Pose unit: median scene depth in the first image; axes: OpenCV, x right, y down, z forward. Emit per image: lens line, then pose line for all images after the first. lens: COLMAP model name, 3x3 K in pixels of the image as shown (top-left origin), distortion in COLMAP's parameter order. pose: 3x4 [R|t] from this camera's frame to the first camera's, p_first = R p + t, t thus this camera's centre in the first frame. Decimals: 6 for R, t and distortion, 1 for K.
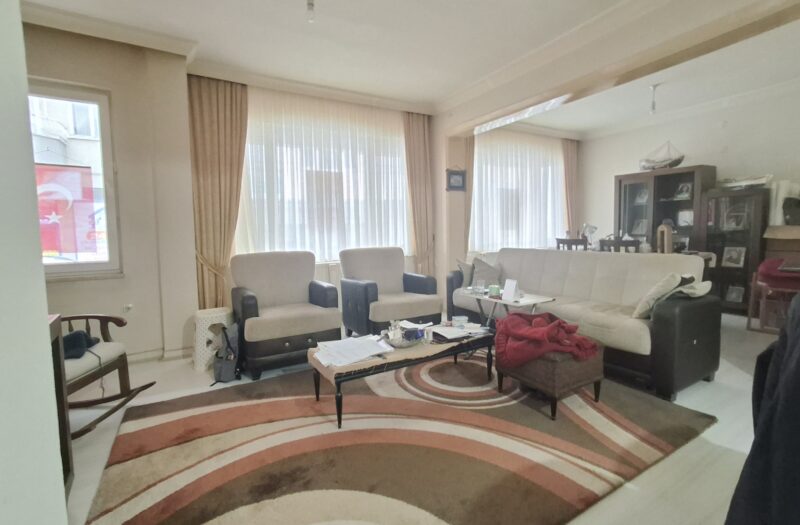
lens RADIAL K [[361.4, 0, 391.9], [0, 361.4, 260.0], [0, 0, 1]] dist [-0.012195, 0.008121]
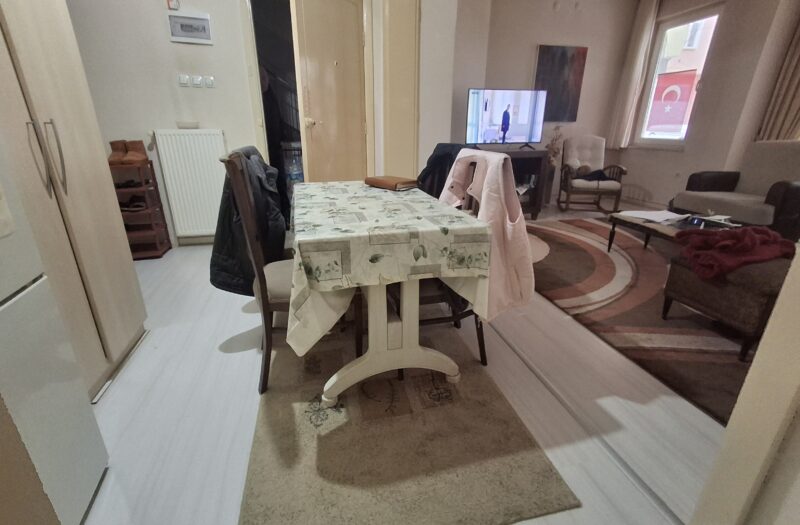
lens RADIAL K [[361.4, 0, 391.9], [0, 361.4, 260.0], [0, 0, 1]] dist [-0.012195, 0.008121]
pose [[-0.324958, 0.338752, -0.882978, 1.761983], [-0.043596, 0.927290, 0.371796, -0.052816], [0.944723, 0.159312, -0.286562, 0.625277]]
